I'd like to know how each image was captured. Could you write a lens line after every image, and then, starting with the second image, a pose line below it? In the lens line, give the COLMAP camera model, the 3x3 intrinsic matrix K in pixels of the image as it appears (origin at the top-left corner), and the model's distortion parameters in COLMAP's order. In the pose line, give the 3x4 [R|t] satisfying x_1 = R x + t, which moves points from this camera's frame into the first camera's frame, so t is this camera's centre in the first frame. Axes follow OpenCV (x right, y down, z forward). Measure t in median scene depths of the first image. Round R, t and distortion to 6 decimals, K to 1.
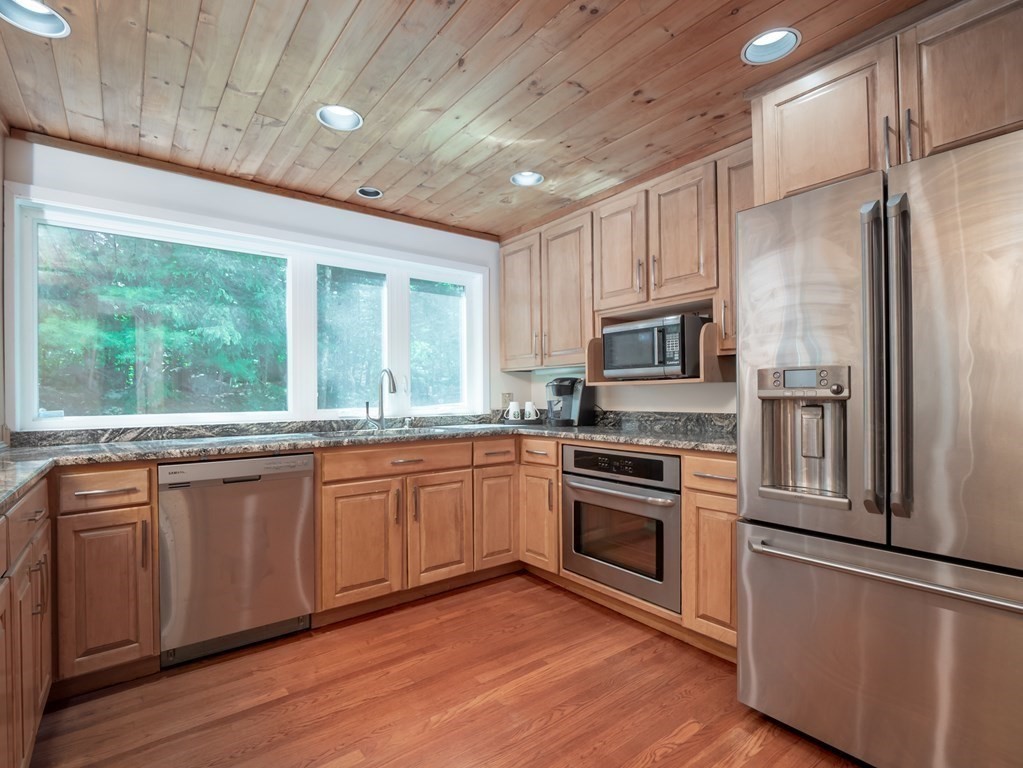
lens RADIAL K [[507.3, 0, 511.5], [0, 507.3, 384.0], [0, 0, 1]] dist [-0.000154, -0.000651]
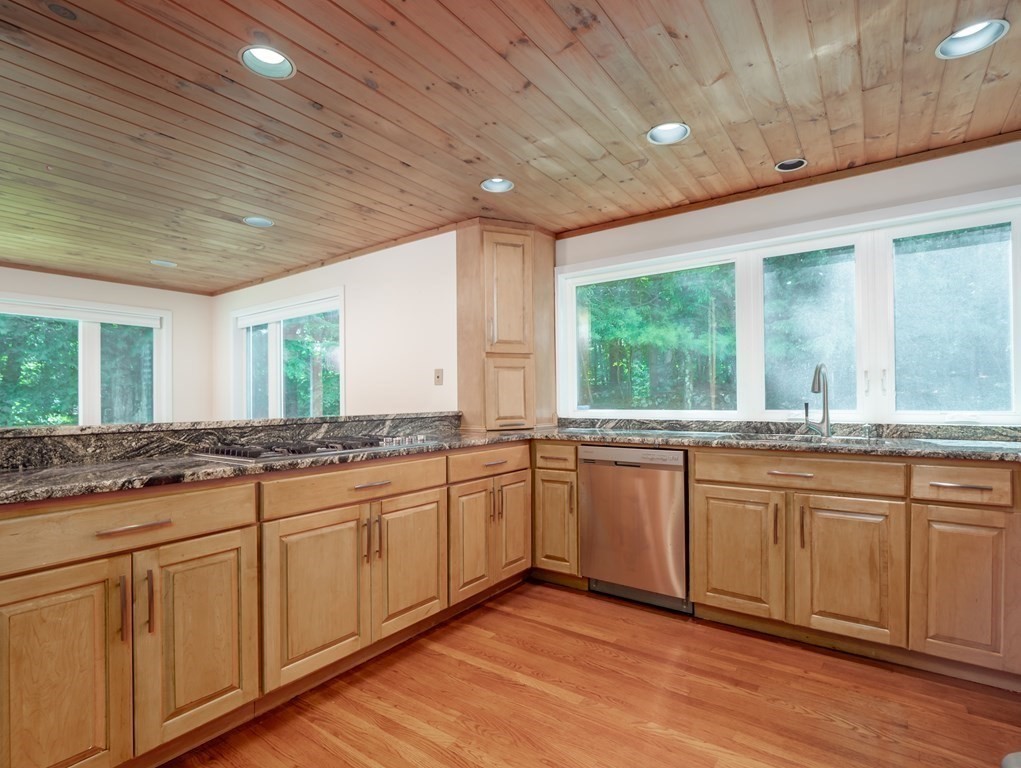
lens RADIAL K [[515.0, 0, 509.2], [0, 515.0, 387.6], [0, 0, 1]] dist [-0.000882, -0.000214]
pose [[0.282621, -0.010658, -0.959172, 0.505146], [0.027117, 0.999627, -0.003117, -0.002821], [0.958848, -0.025129, 0.282805, 0.316465]]
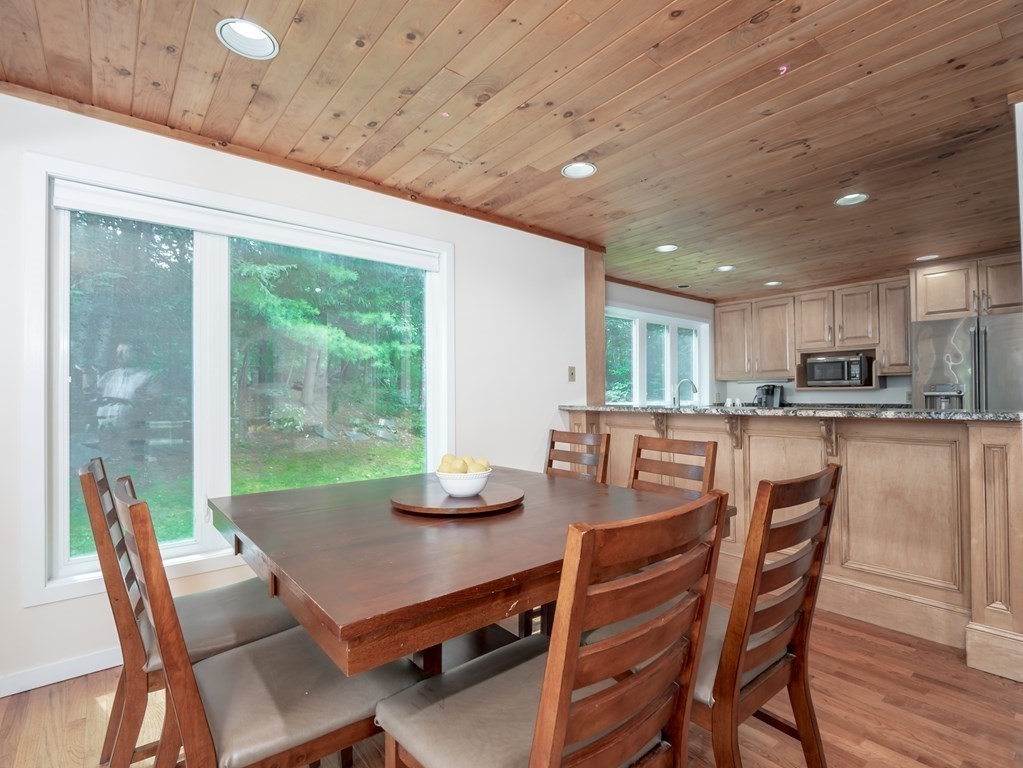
lens RADIAL K [[498.1, 0, 511.5], [0, 498.1, 384.0], [0, 0, 1]] dist [-0.012460, 0.000122]
pose [[0.999428, 0.008244, 0.032790, -1.141210], [-0.008326, 0.999963, 0.002354, -0.012788], [-0.032769, -0.002626, 0.999459, -0.973536]]
